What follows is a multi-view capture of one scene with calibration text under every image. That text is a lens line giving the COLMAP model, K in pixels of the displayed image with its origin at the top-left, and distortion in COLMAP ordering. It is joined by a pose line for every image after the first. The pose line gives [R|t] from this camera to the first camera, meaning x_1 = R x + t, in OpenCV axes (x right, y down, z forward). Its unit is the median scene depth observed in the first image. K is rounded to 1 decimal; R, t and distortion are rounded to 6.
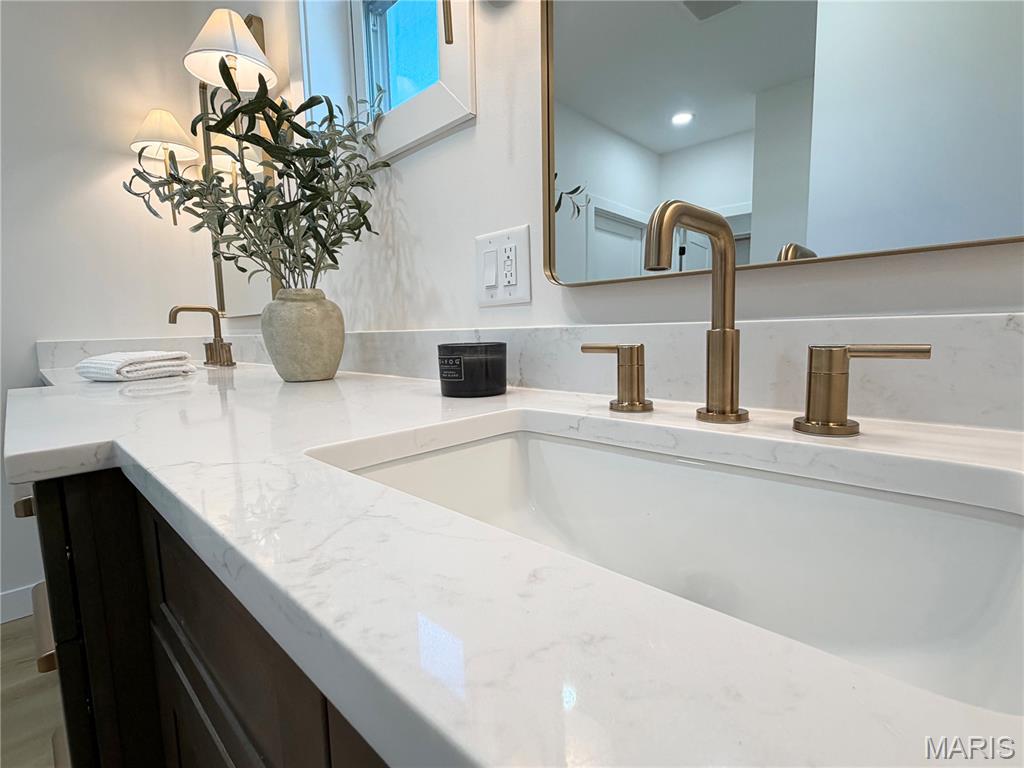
lens RADIAL K [[510.0, 0, 515.1], [0, 510.0, 395.4], [0, 0, 1]] dist [-0.003115, 0.000026]
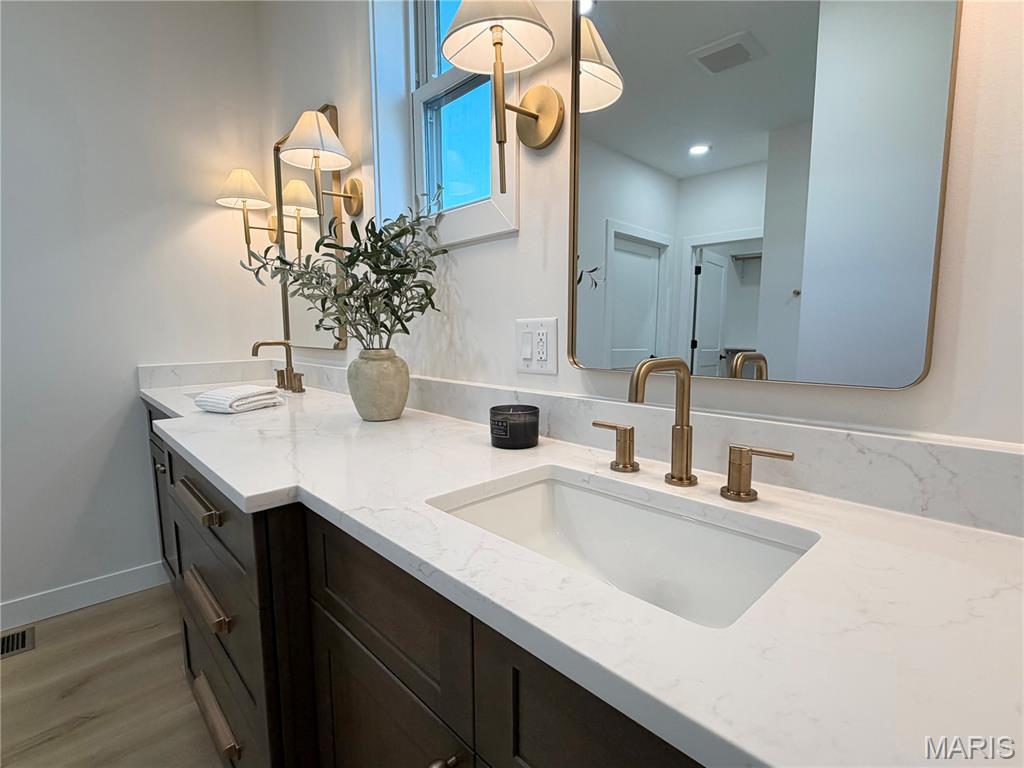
lens RADIAL K [[510.0, 0, 515.1], [0, 510.0, 395.4], [0, 0, 1]] dist [-0.003115, 0.000026]
pose [[0.999152, 0.021627, -0.035049, -0.026325], [-0.021529, 0.999763, 0.003186, -0.107141], [0.035110, -0.002429, 0.999381, -0.289739]]
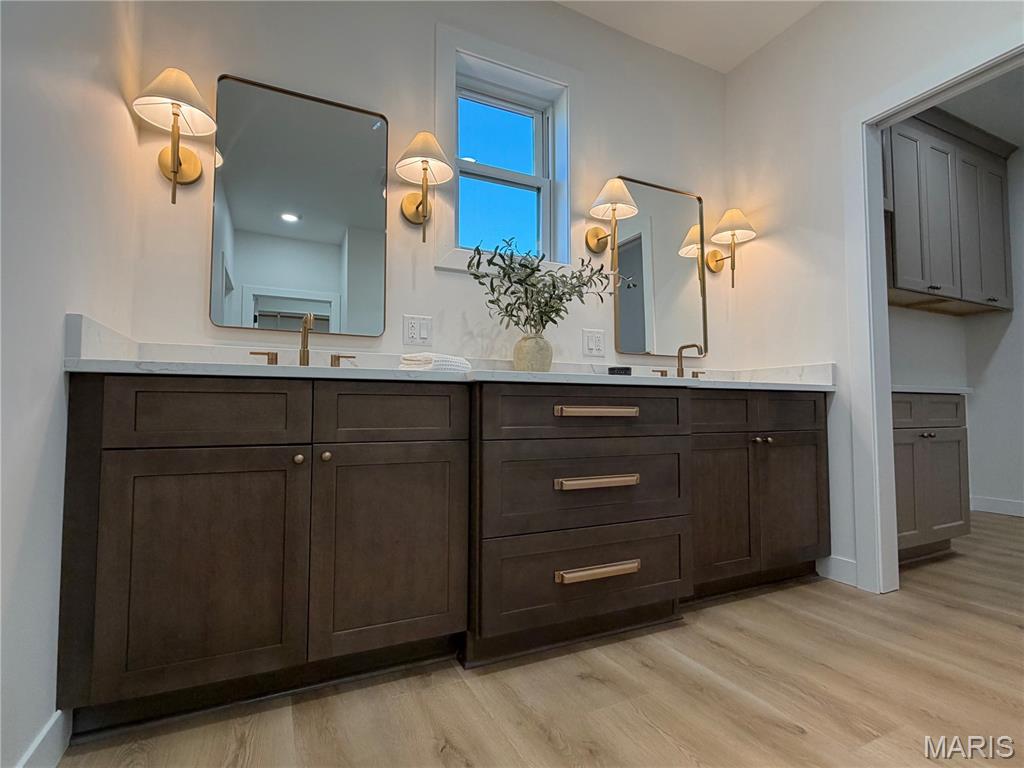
lens RADIAL K [[510.0, 0, 515.1], [0, 510.0, 395.4], [0, 0, 1]] dist [-0.003115, 0.000026]
pose [[0.327099, 0.040213, 0.944134, -2.309421], [0.108833, 0.990843, -0.079908, 0.166204], [-0.938702, 0.128891, 0.319727, 0.493756]]
